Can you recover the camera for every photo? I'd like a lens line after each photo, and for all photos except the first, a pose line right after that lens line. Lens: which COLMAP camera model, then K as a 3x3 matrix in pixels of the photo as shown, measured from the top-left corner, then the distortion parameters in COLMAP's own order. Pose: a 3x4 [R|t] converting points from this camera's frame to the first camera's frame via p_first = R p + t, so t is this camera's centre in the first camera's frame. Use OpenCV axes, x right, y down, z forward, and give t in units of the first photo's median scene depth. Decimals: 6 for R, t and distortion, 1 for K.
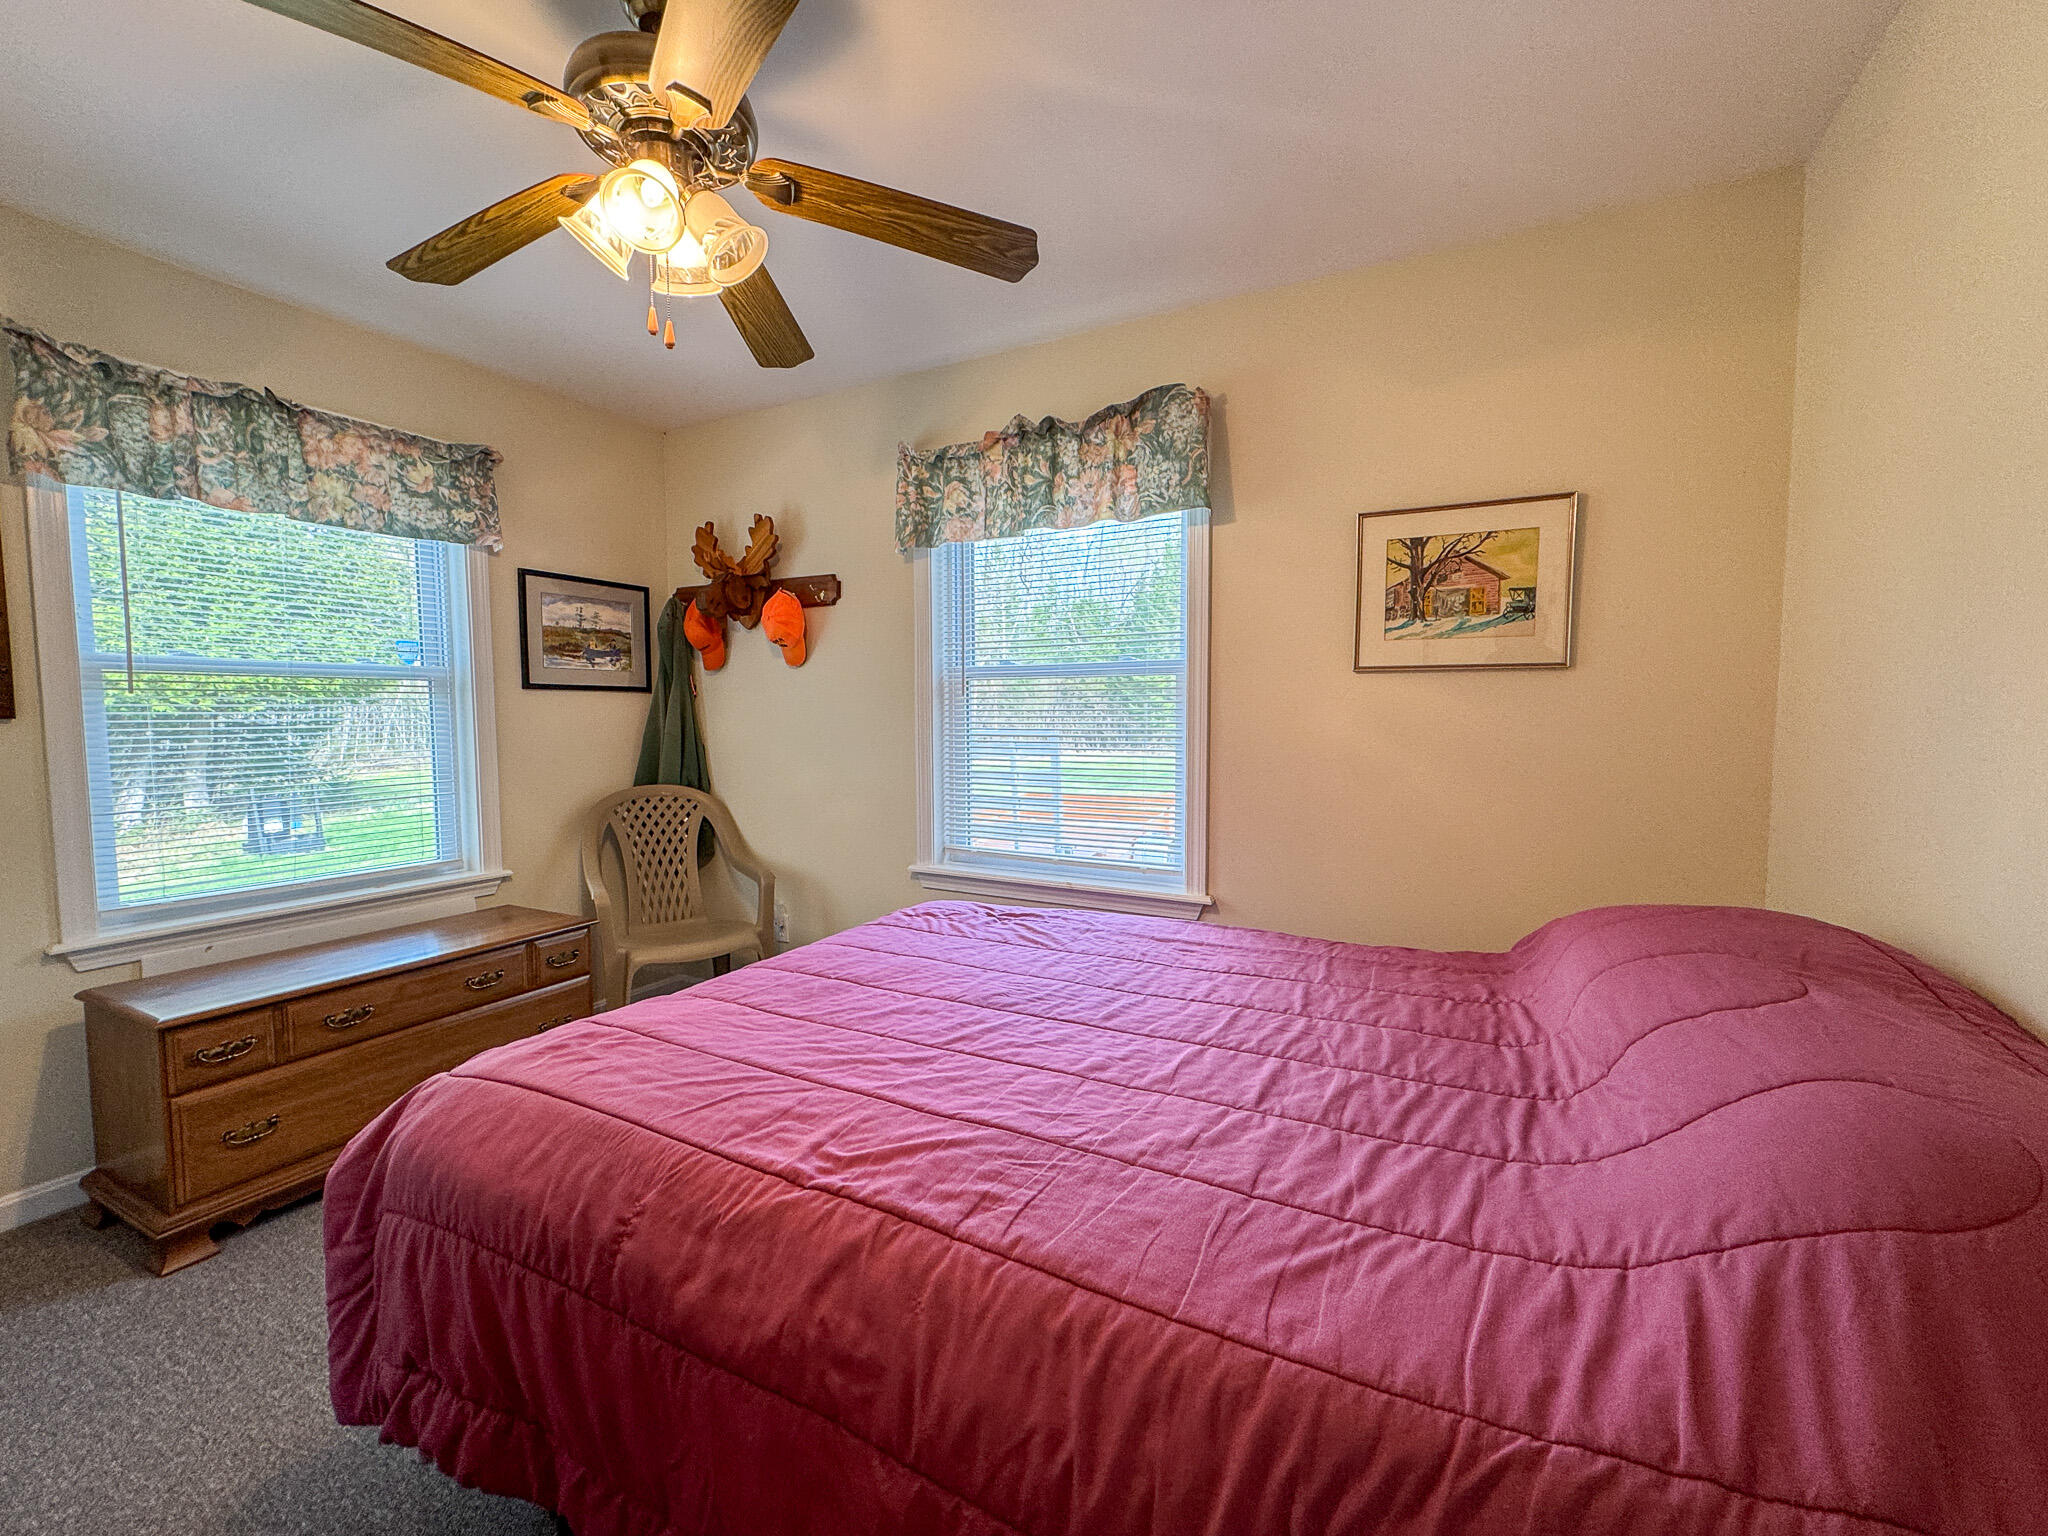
lens RADIAL K [[837.9, 0, 1018.2], [0, 837.9, 769.7], [0, 0, 1]] dist [-0.001484, -0.000014]
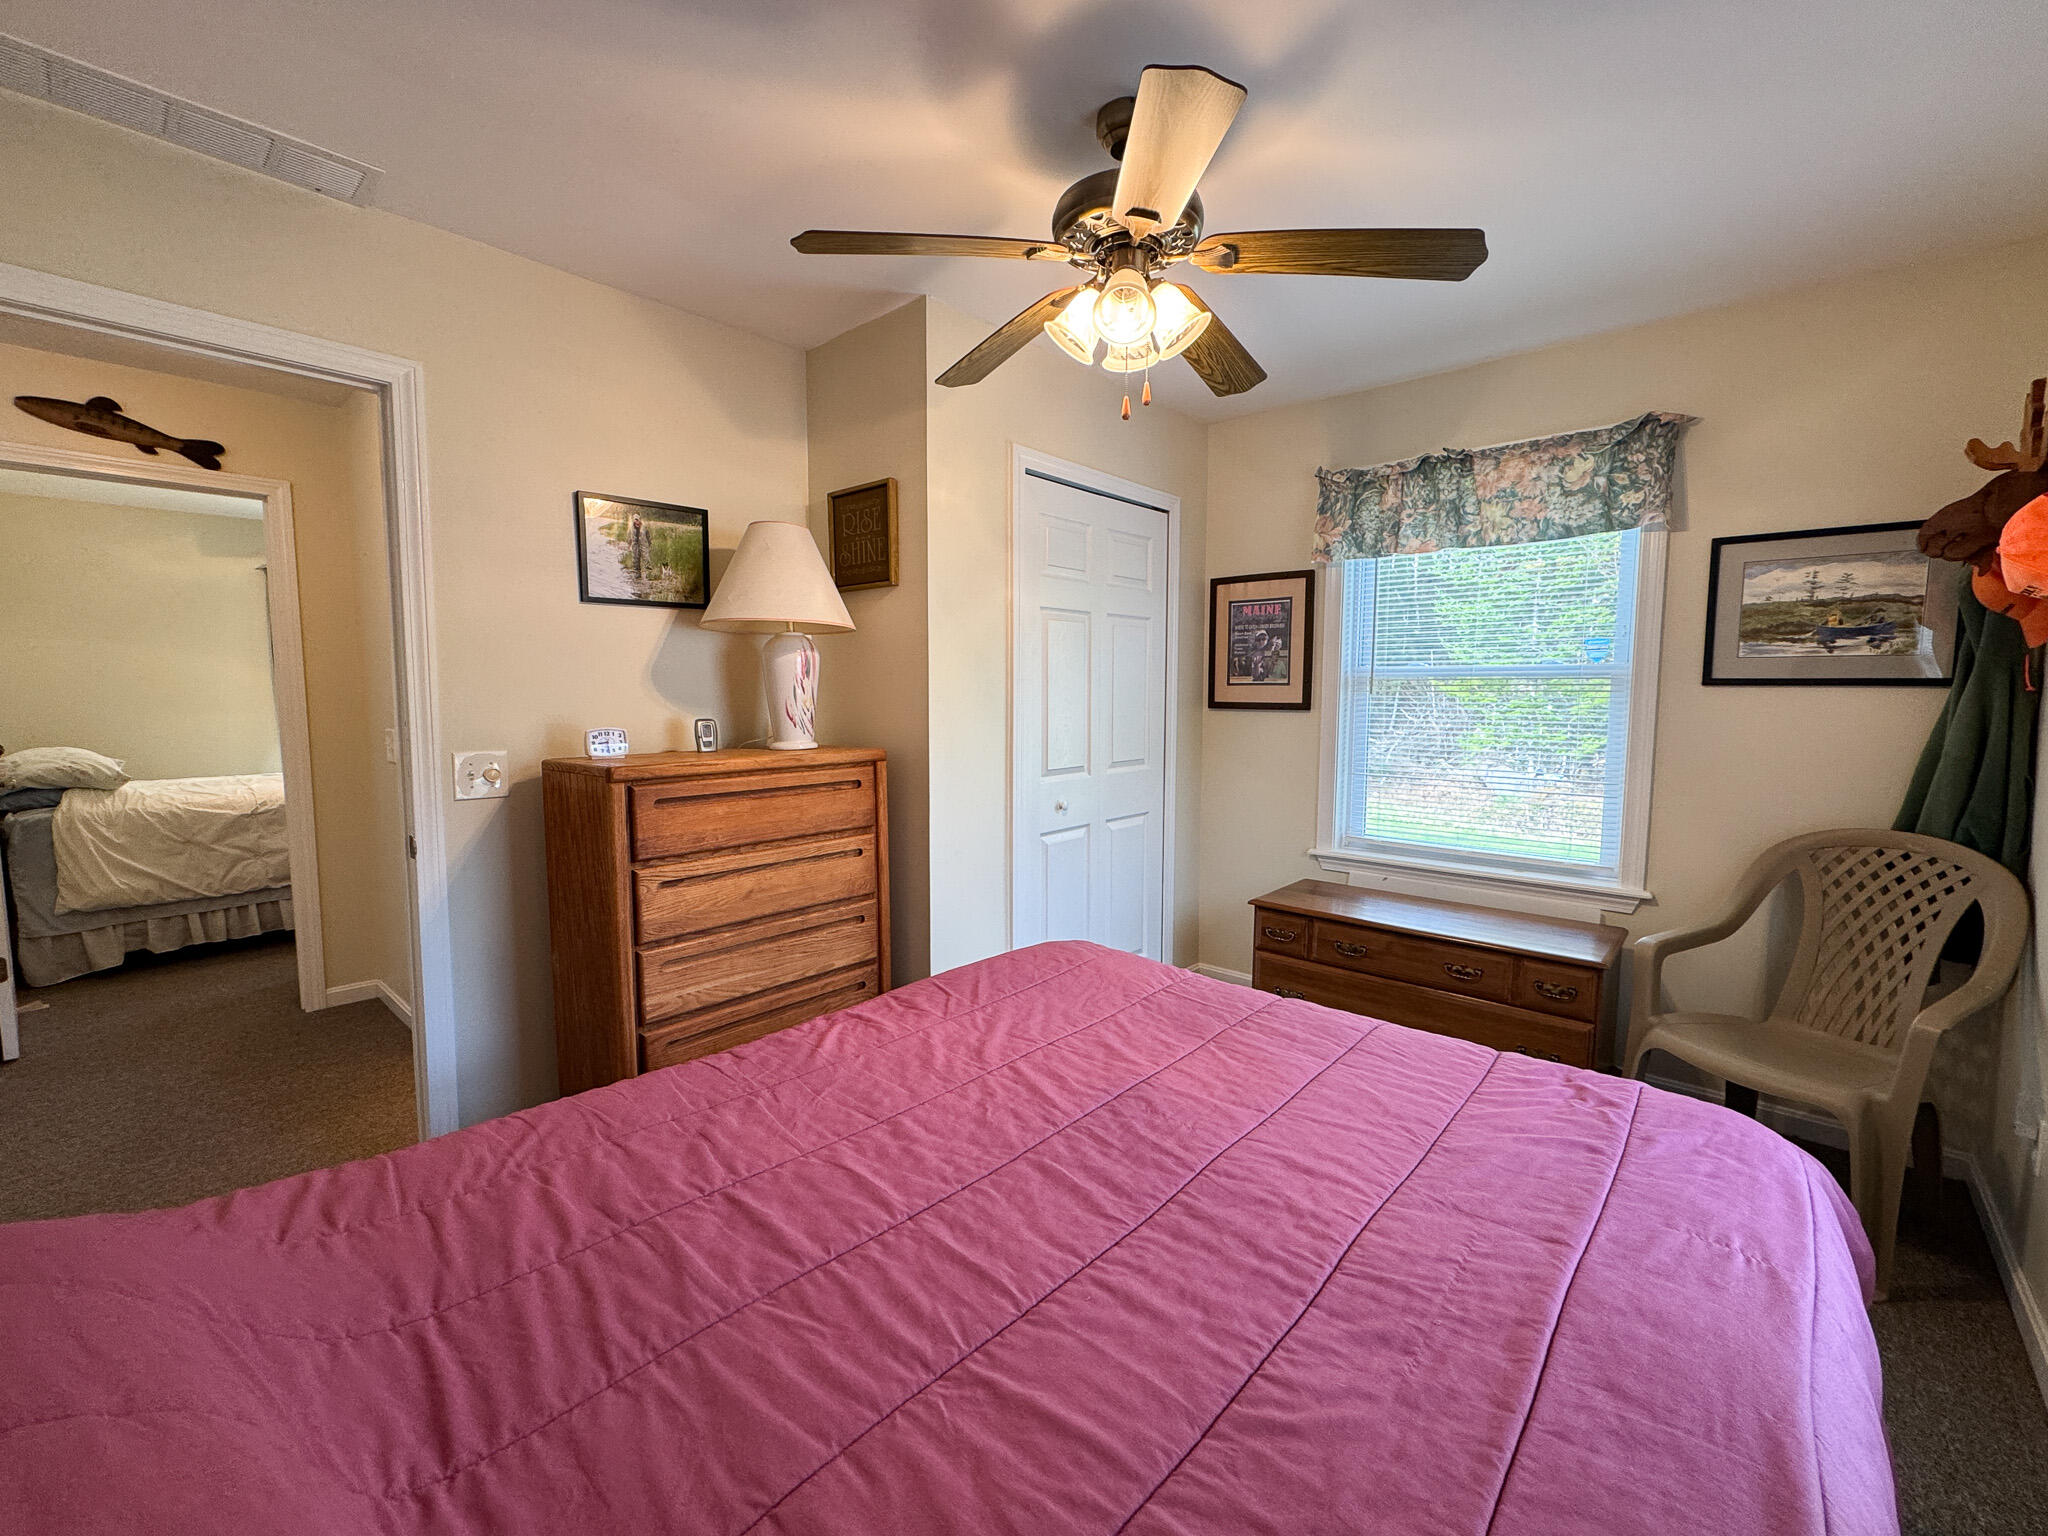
lens RADIAL K [[837.9, 0, 1014.6], [0, 837.9, 767.1], [0, 0, 1]] dist [-0.001484, -0.000014]
pose [[-0.229535, 0.093134, -0.968834, 0.439481], [-0.068512, 0.991396, 0.111535, -0.072395], [0.970886, 0.091978, -0.221180, 0.618001]]
